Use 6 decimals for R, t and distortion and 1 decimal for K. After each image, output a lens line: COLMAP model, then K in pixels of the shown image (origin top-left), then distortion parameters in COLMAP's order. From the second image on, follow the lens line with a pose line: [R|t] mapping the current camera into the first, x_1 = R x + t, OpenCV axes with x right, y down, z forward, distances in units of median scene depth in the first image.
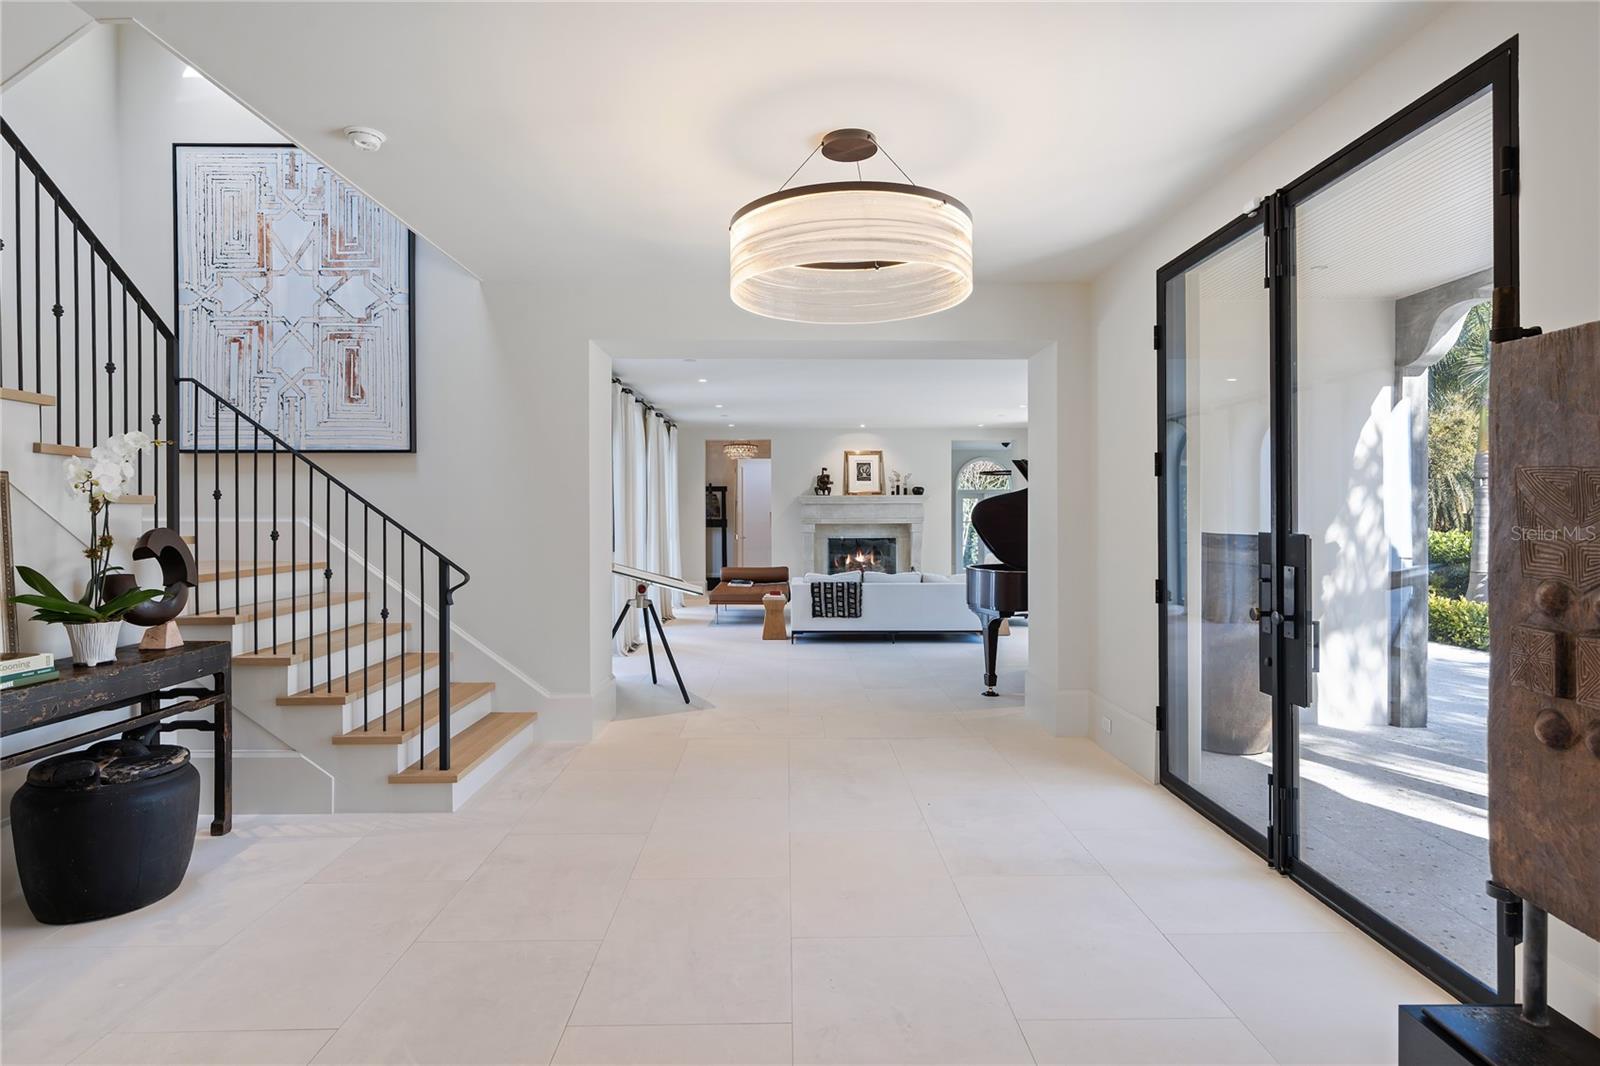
lens RADIAL K [[842.8, 0, 801.0], [0, 842.8, 517.1], [0, 0, 1]] dist [0.001690, 0.001428]
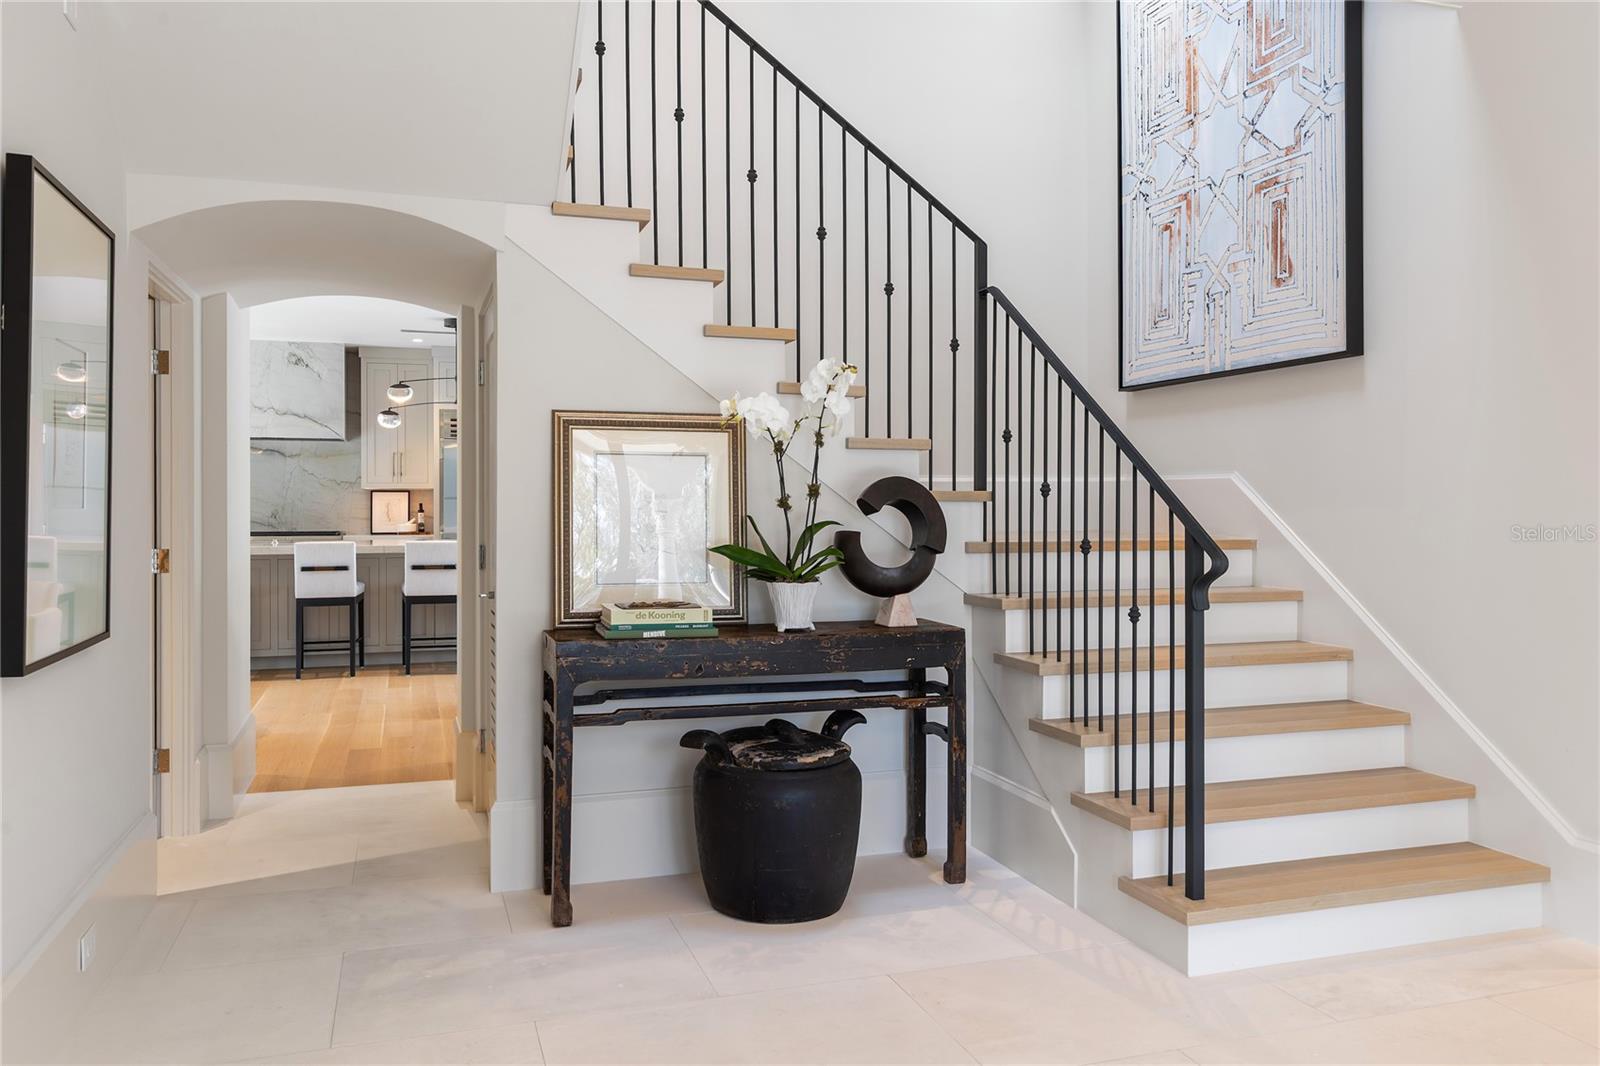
lens RADIAL K [[1191.9, 0, 813.4], [0, 1191.9, 514.1], [0, 0, 1]] dist [-0.004496, 0.006833]
pose [[0.294237, 0.009413, -0.955686, 0.214904], [-0.003968, 0.999955, 0.008627, 0.027470], [0.955724, 0.001253, 0.294262, 0.415840]]
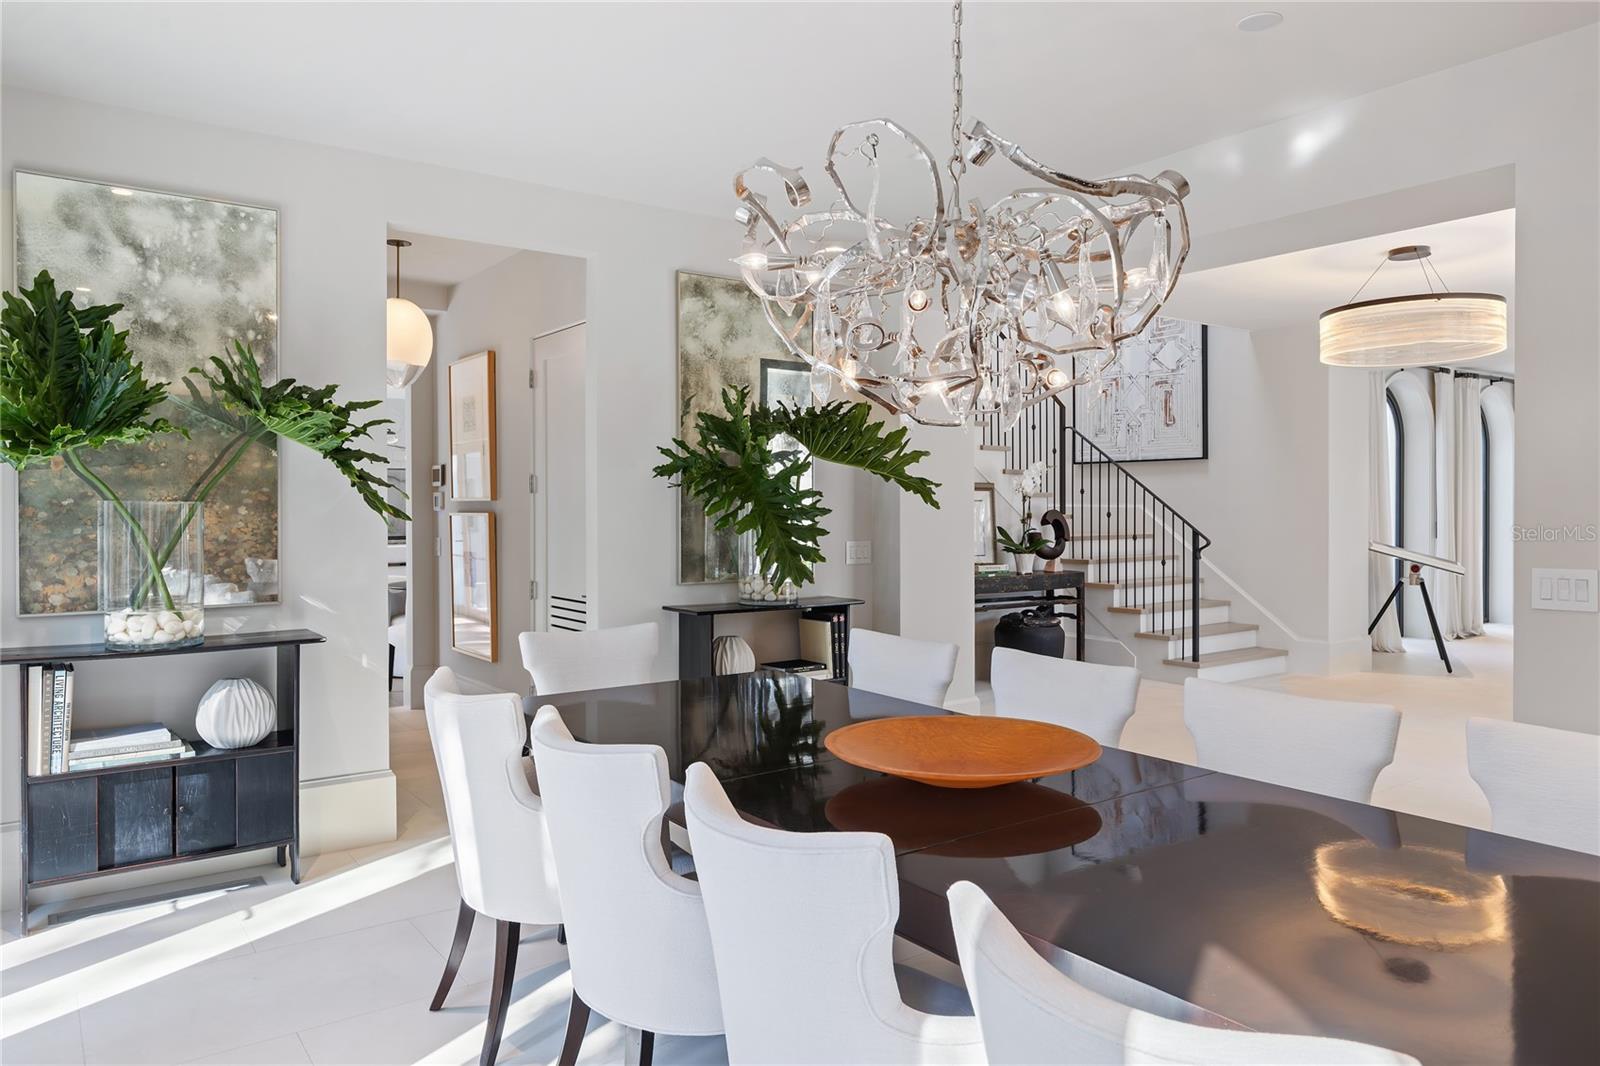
lens RADIAL K [[1081.7, 0, 789.6], [0, 1081.7, 514.8], [0, 0, 1]] dist [-0.009331, -0.002636]
pose [[0.580471, 0.007596, -0.814245, 0.634284], [-0.000685, 0.999961, 0.008841, 0.002219], [0.814281, -0.004574, 0.580453, -0.648813]]
